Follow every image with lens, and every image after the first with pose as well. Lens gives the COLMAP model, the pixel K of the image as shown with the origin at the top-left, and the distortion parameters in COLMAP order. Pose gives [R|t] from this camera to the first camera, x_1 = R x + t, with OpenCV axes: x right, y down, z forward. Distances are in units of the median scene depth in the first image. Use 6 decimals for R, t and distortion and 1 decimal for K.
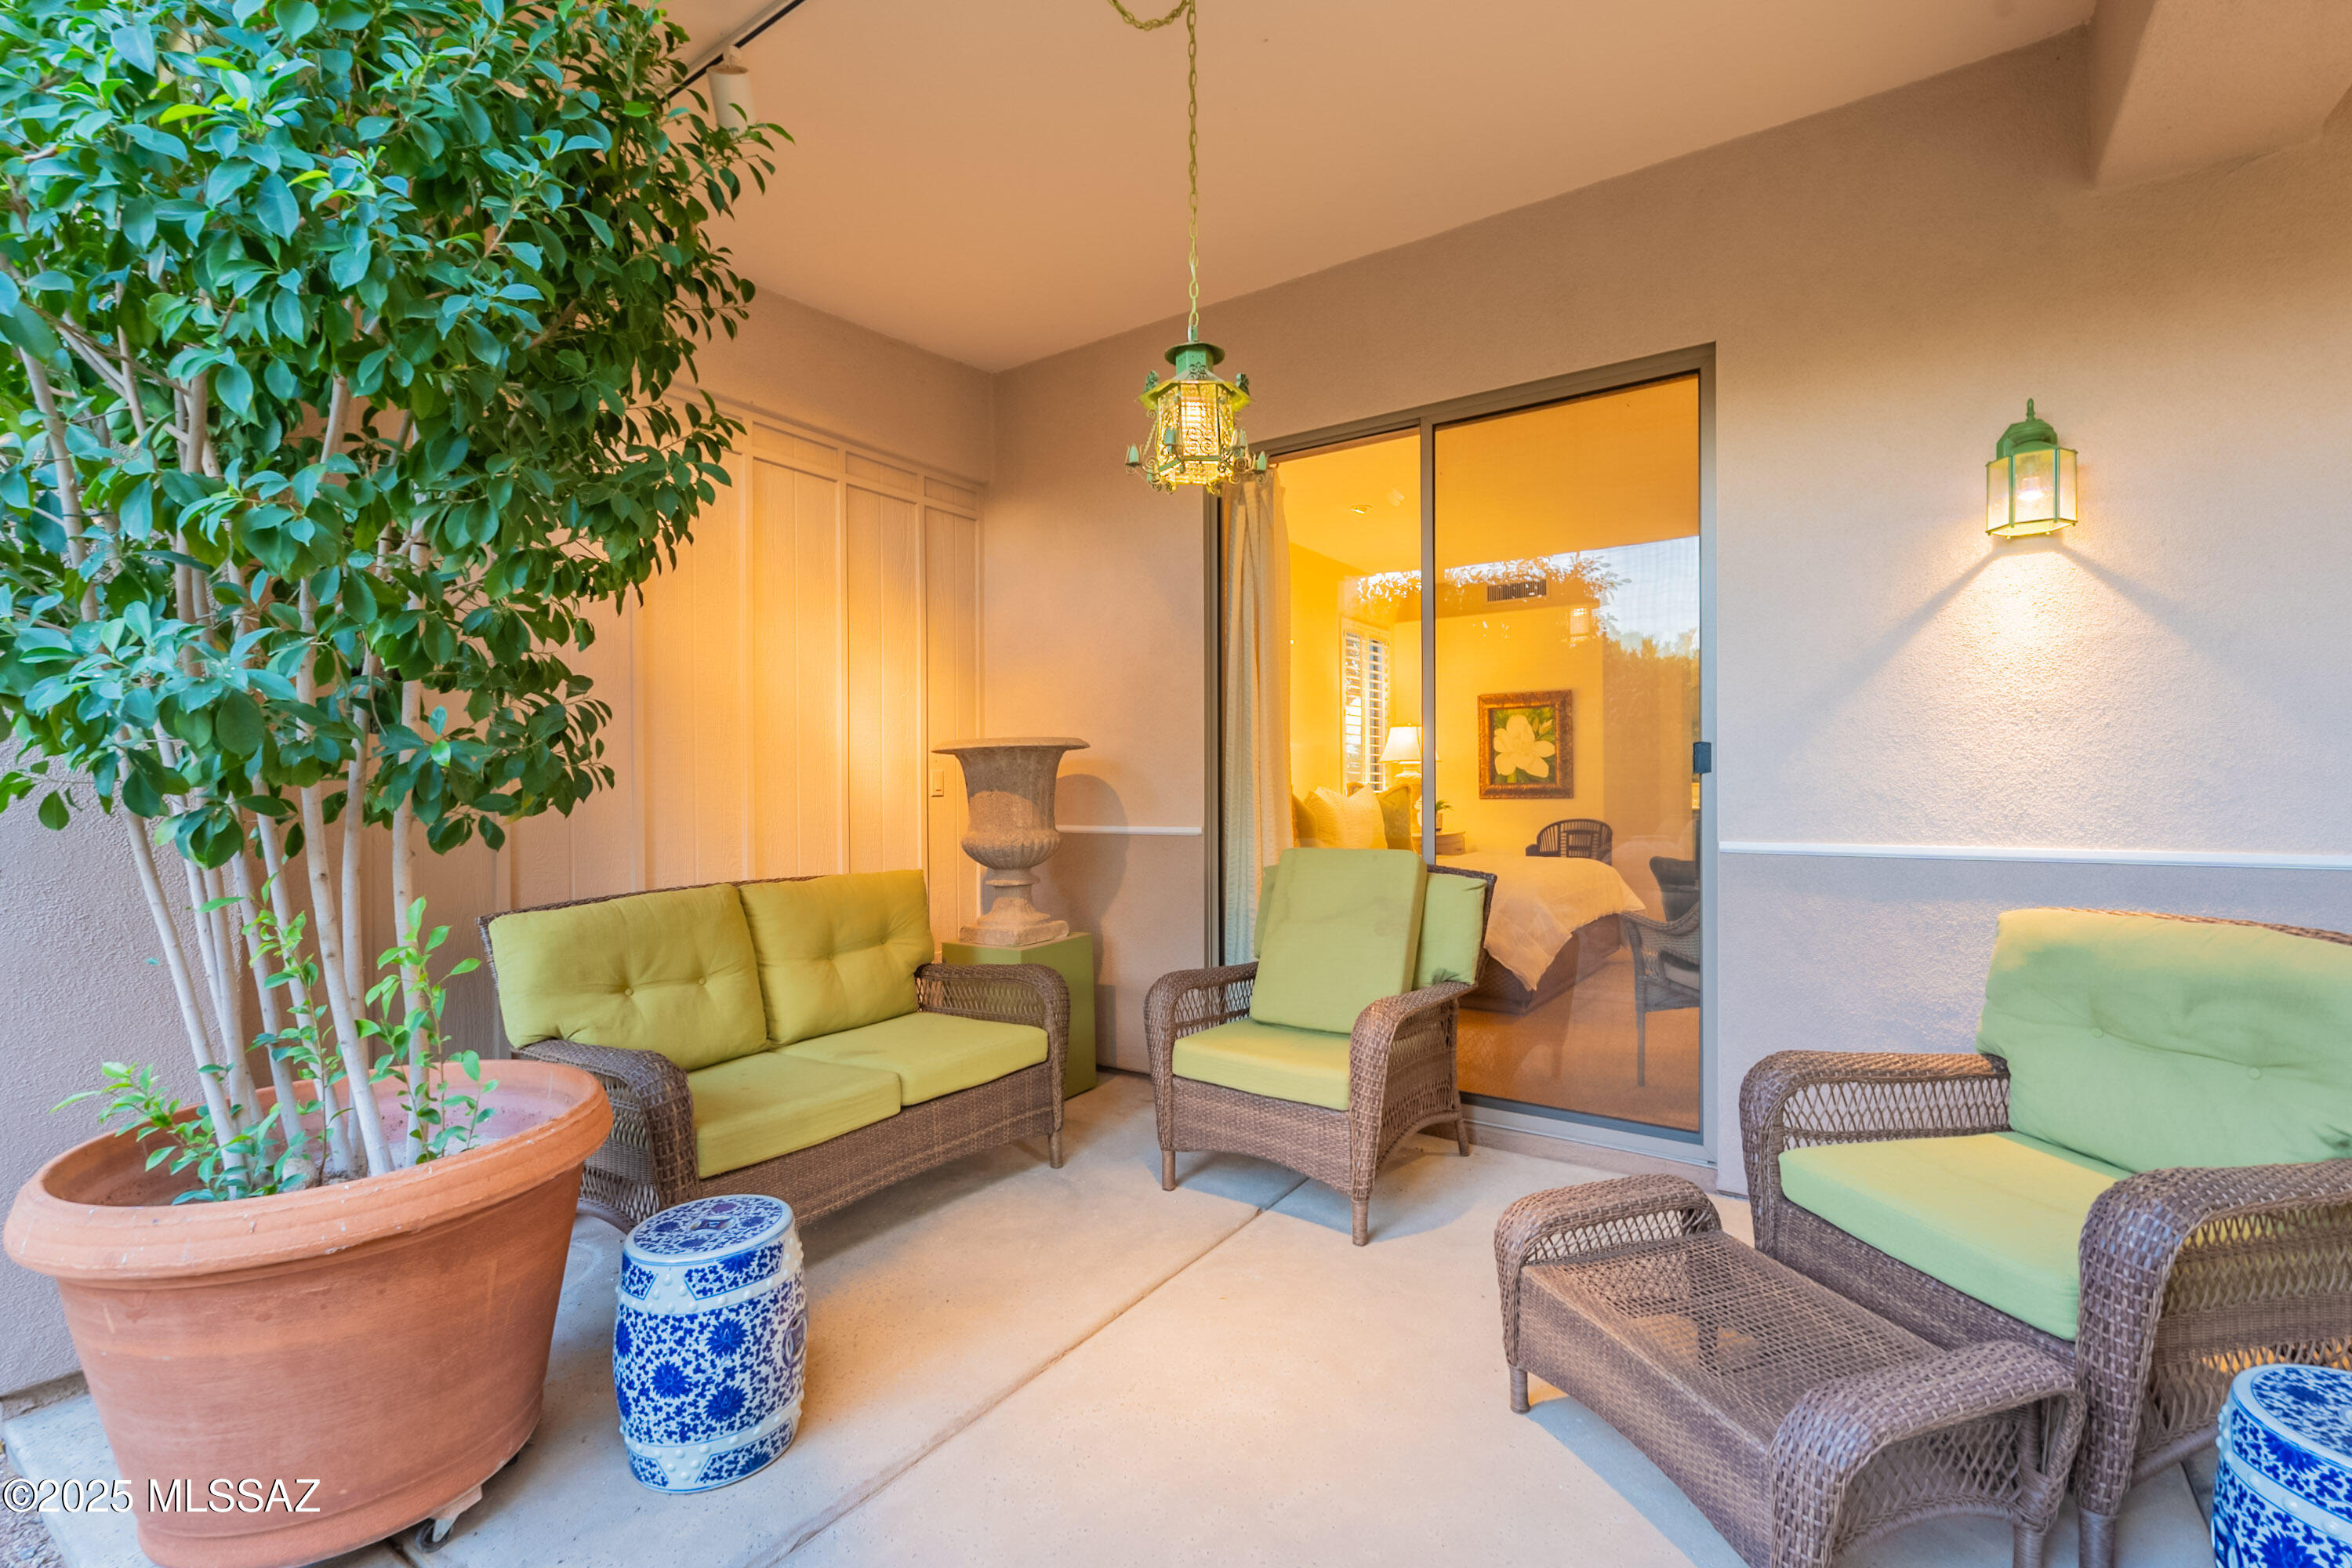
lens RADIAL K [[1057.2, 0, 1167.0], [0, 1057.2, 782.8], [0, 0, 1]] dist [0.003482, 0.000096]
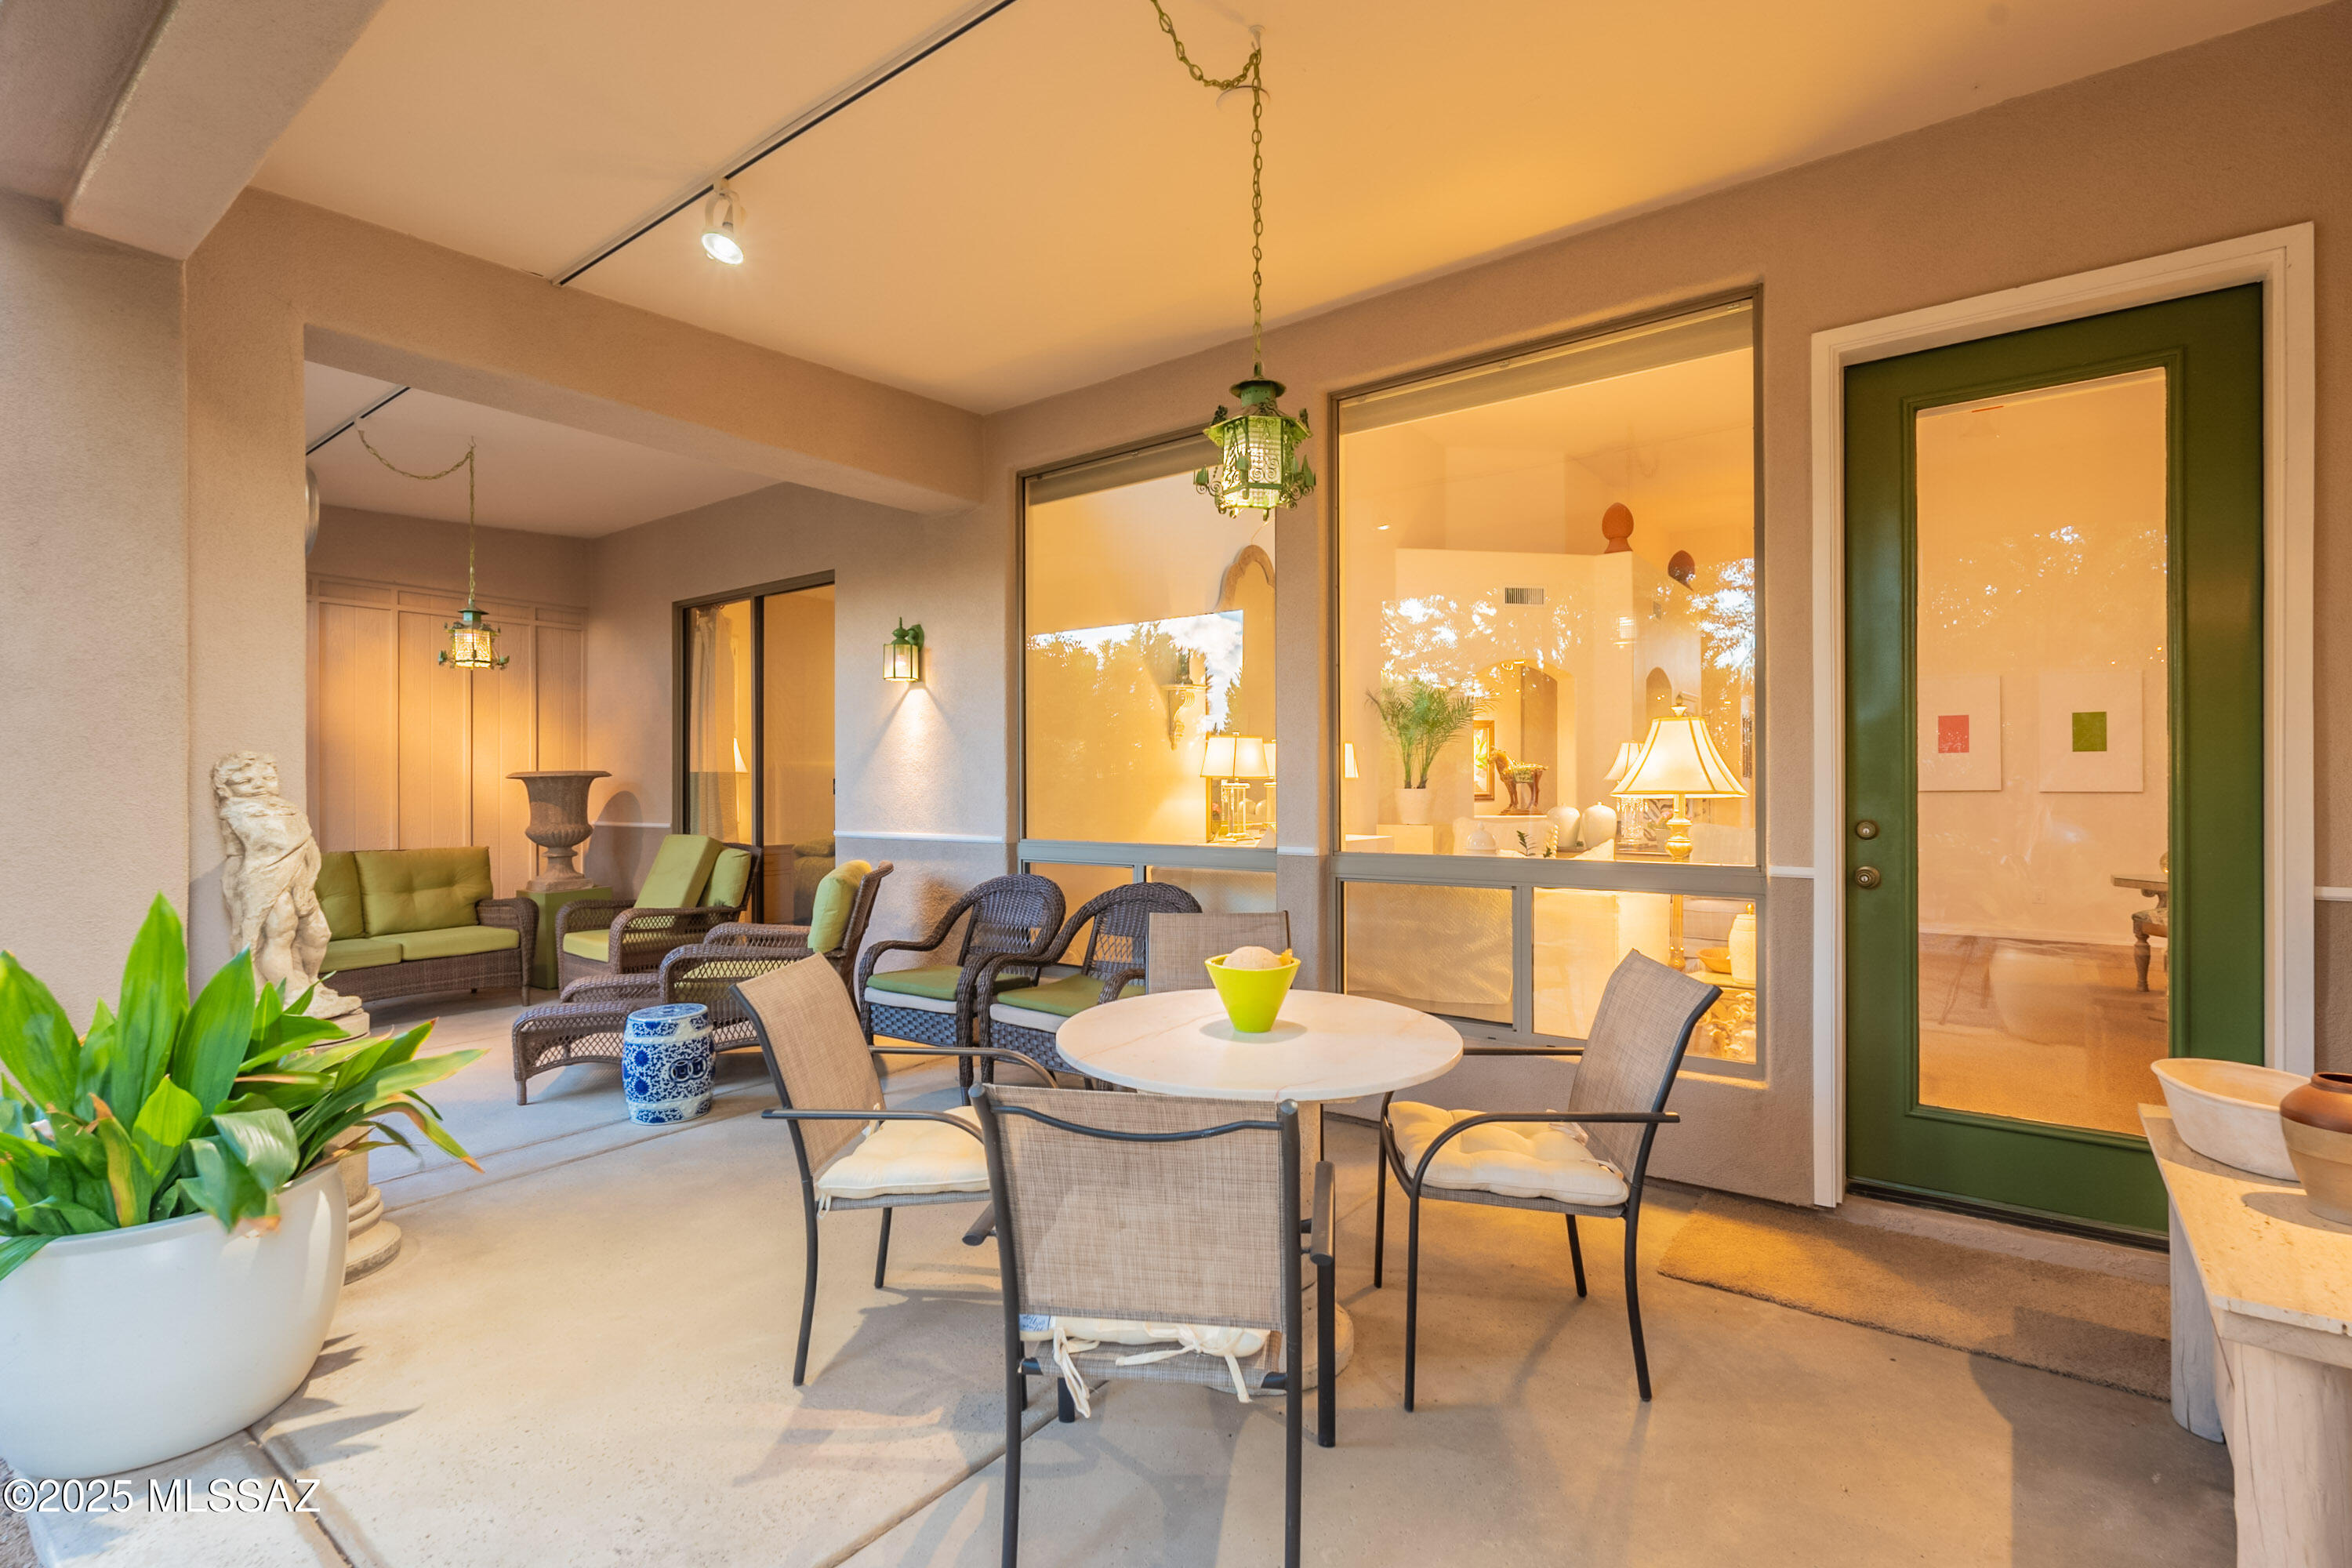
lens RADIAL K [[1095.0, 0, 1180.0], [0, 1095.0, 786.7], [0, 0, 1]] dist [-0.003021, -0.000108]
pose [[0.998710, 0.003981, -0.050612, 1.094374], [-0.004031, 0.999991, -0.000886, -0.021930], [0.050608, 0.001089, 0.998718, -0.819838]]
